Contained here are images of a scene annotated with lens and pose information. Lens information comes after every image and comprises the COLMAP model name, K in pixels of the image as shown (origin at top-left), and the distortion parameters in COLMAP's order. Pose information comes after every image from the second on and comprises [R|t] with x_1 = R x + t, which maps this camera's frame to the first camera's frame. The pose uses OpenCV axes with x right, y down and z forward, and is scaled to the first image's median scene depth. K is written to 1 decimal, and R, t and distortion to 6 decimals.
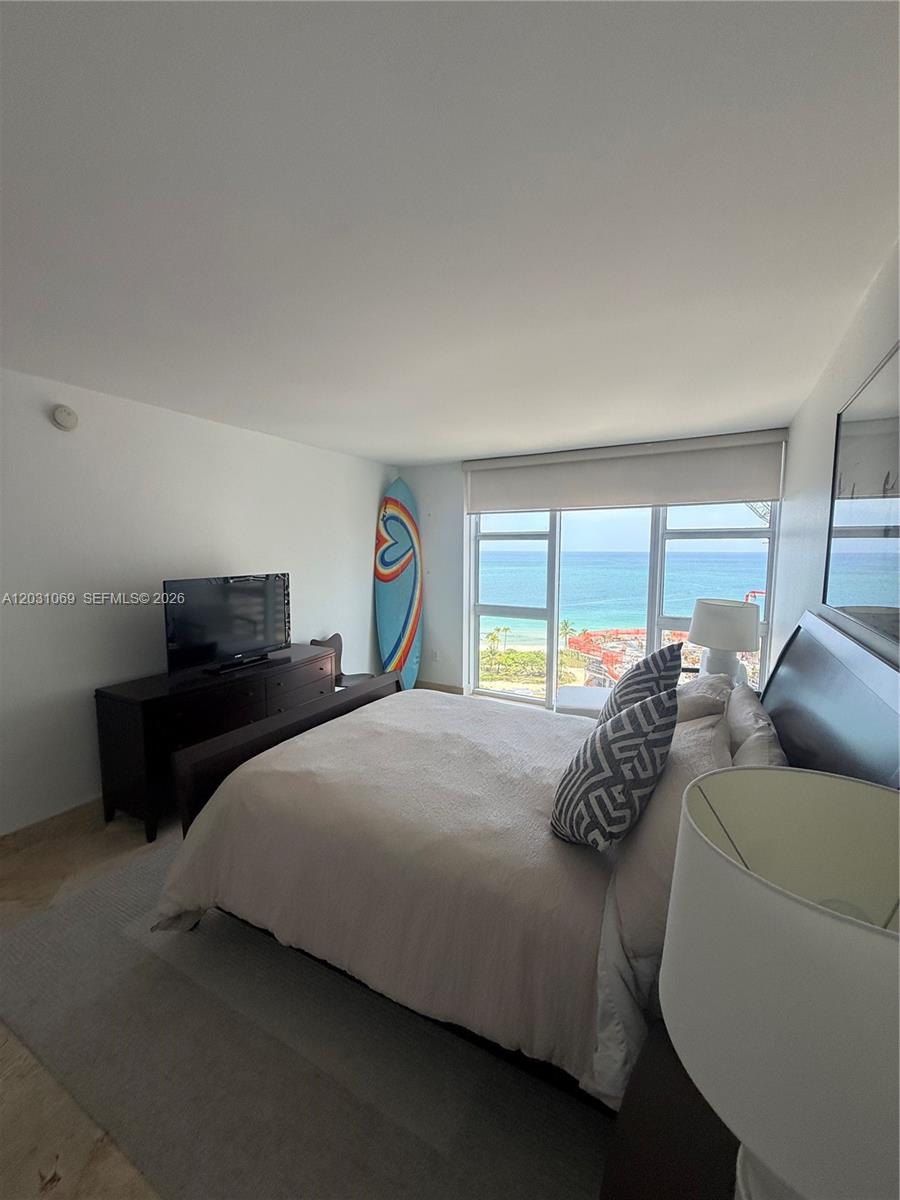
lens RADIAL K [[474.9, 0, 439.1], [0, 474.9, 603.0], [0, 0, 1]] dist [0.000204, 0.000363]
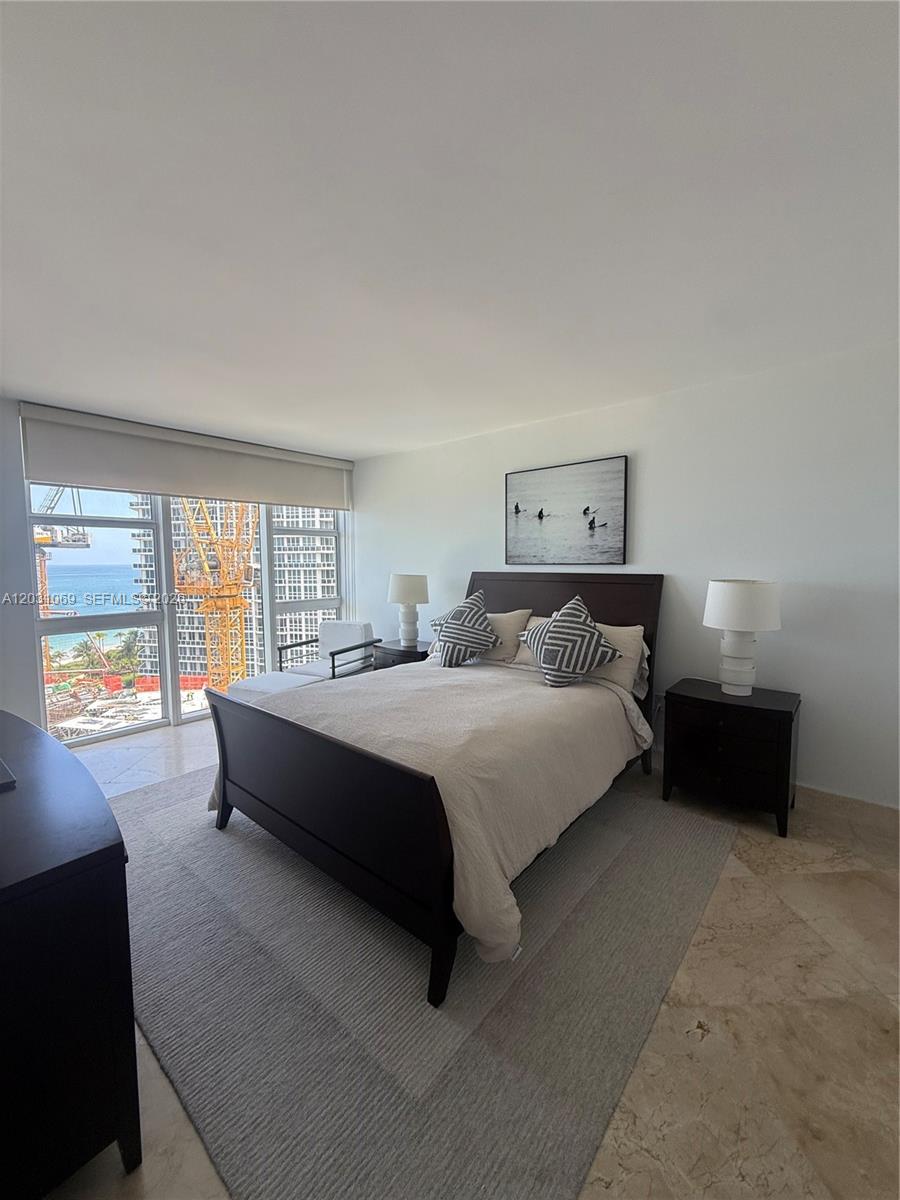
lens RADIAL K [[474.9, 0, 460.2], [0, 474.9, 599.1], [0, 0, 1]] dist [0.000204, 0.000363]
pose [[0.193489, -0.087000, 0.977237, -1.407385], [0.116396, 0.991062, 0.065184, -0.002474], [-0.974173, 0.101134, 0.201886, 0.871093]]
